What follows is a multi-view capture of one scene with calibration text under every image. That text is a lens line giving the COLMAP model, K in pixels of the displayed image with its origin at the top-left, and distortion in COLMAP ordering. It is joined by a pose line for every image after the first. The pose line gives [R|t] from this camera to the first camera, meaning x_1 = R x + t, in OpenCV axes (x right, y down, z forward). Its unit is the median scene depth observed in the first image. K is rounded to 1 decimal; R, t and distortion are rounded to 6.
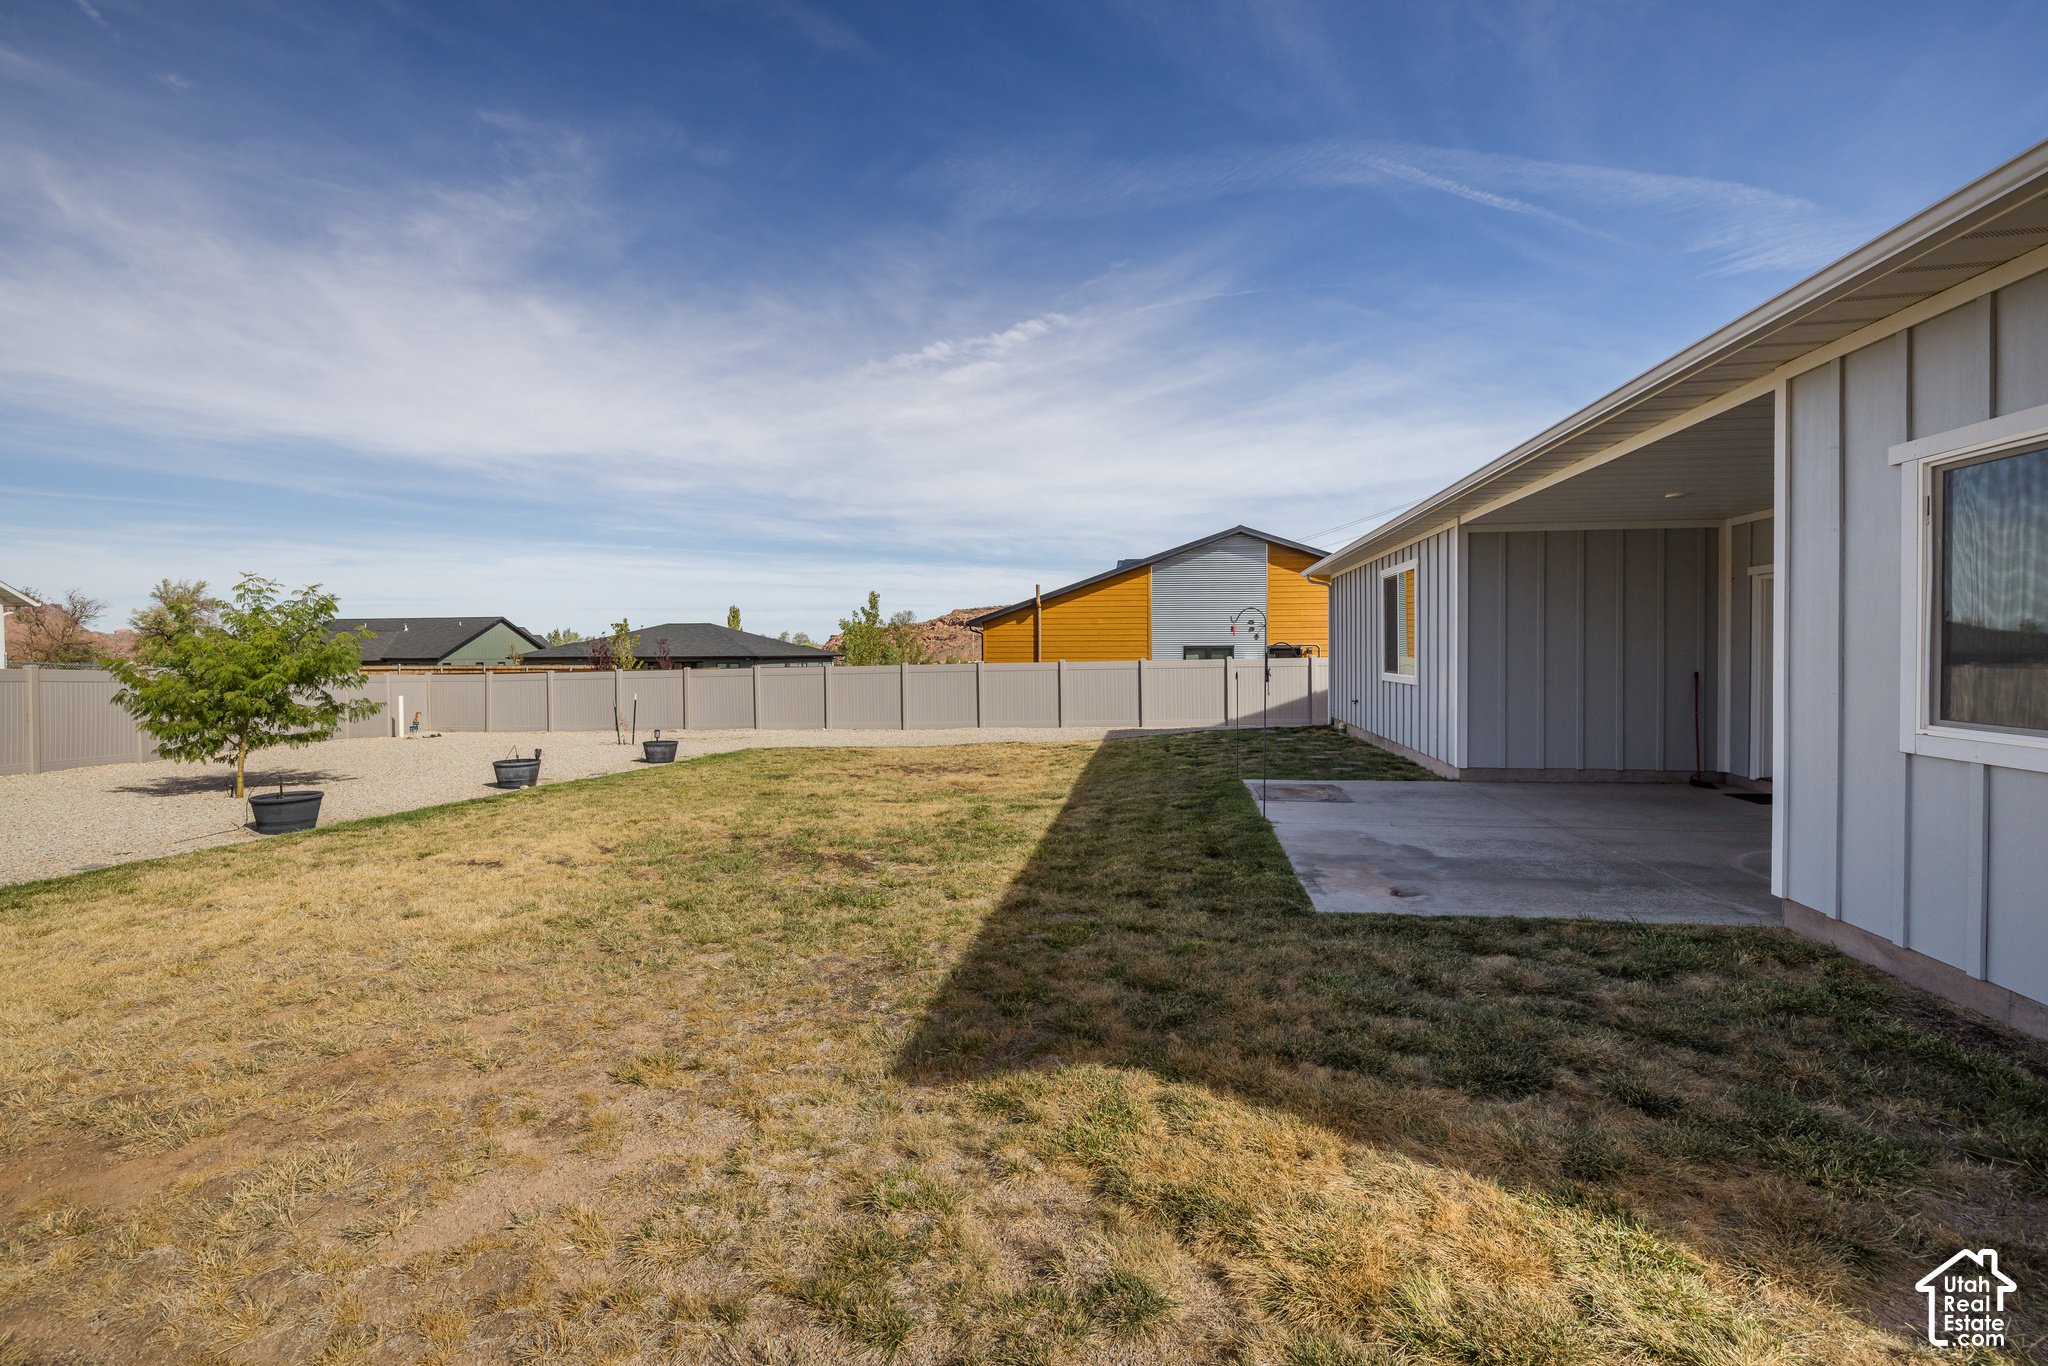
lens RADIAL K [[917.8, 0, 1024.0], [0, 917.8, 683.0], [0, 0, 1]] dist [0.000160, 0.000028]
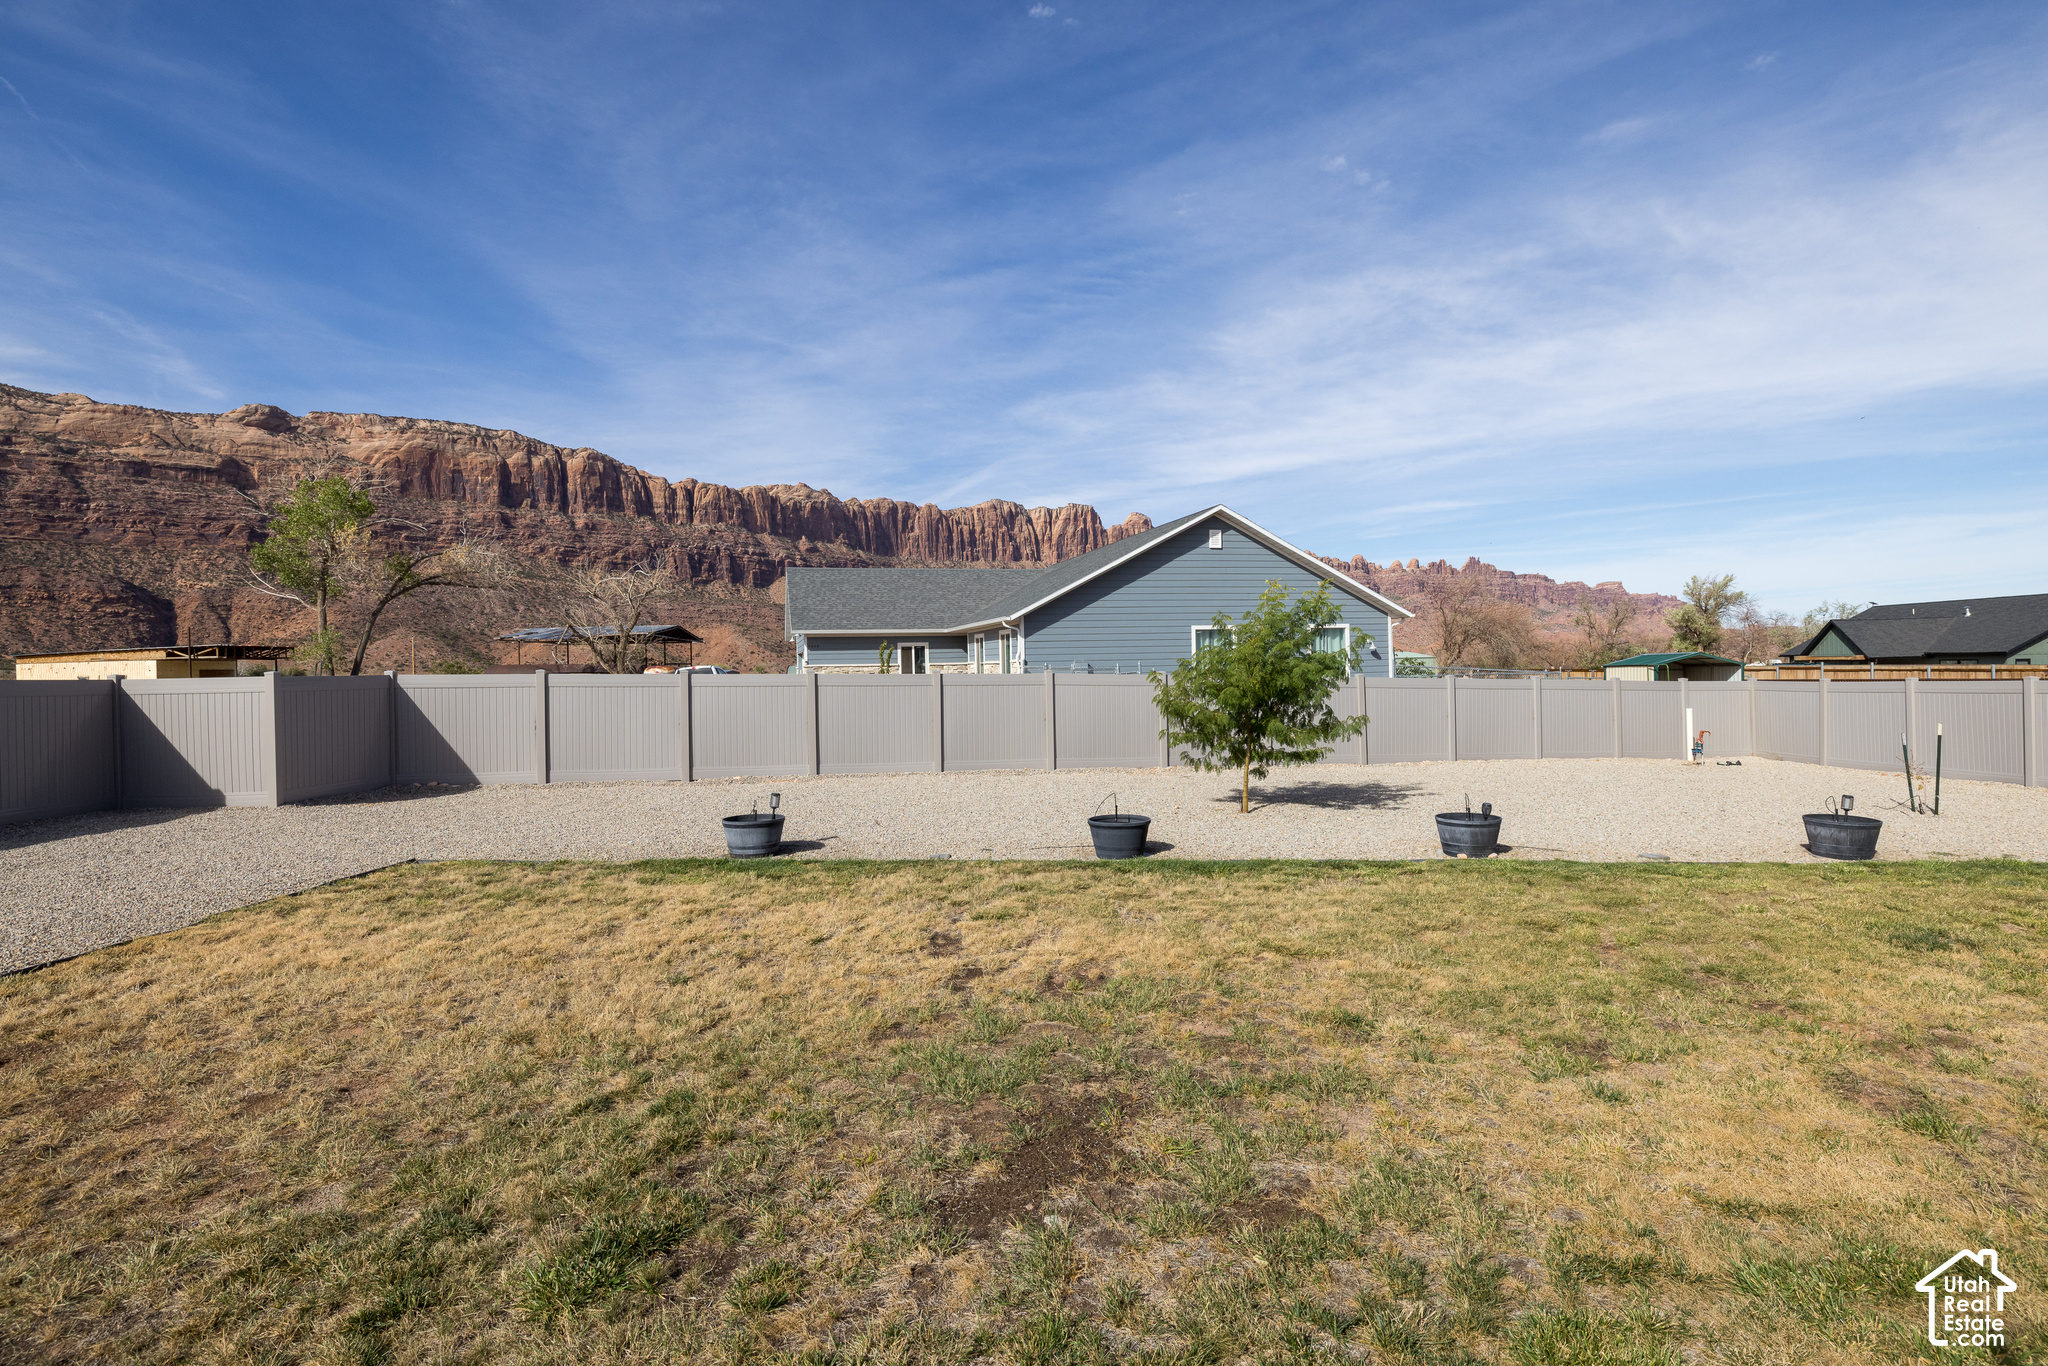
lens RADIAL K [[1019.2, 0, 1023.8], [0, 1019.2, 672.3], [0, 0, 1]] dist [-0.001891, 0.002432]
pose [[0.158166, 0.005276, -0.987398, 0.027948], [-0.013299, 0.999906, 0.003213, -0.003849], [0.987323, 0.012623, 0.158222, 0.116504]]
